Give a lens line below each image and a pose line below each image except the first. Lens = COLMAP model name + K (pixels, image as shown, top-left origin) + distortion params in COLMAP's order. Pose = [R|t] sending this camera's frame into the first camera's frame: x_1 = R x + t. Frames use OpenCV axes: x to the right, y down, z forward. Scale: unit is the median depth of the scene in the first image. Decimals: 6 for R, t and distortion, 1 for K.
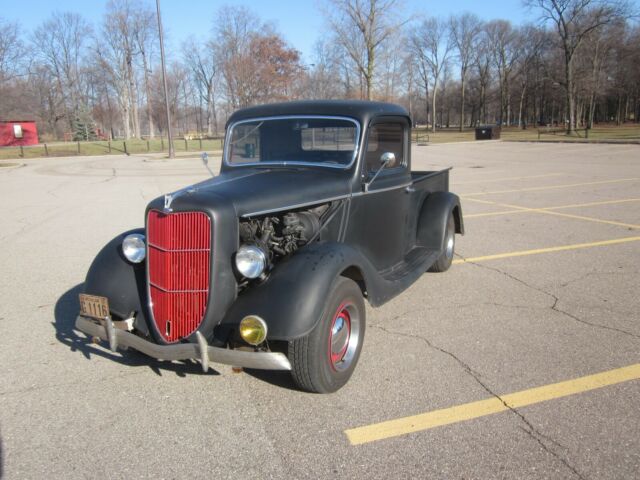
lens RADIAL K [[486.4, 0, 320.0], [0, 486.4, 240.0], [0, 0, 1]] dist [0.001121, -0.049938]
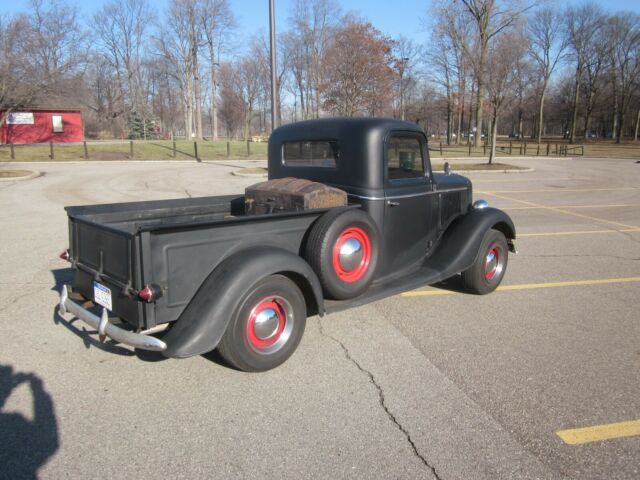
lens RADIAL K [[486.4, 0, 320.0], [0, 486.4, 240.0], [0, 0, 1]] dist [0.001121, -0.049938]
pose [[0.994352, 0.051067, -0.093042, -0.067577], [-0.052194, 0.998590, -0.009719, -0.028602], [0.092415, 0.014521, 0.995615, 0.143391]]
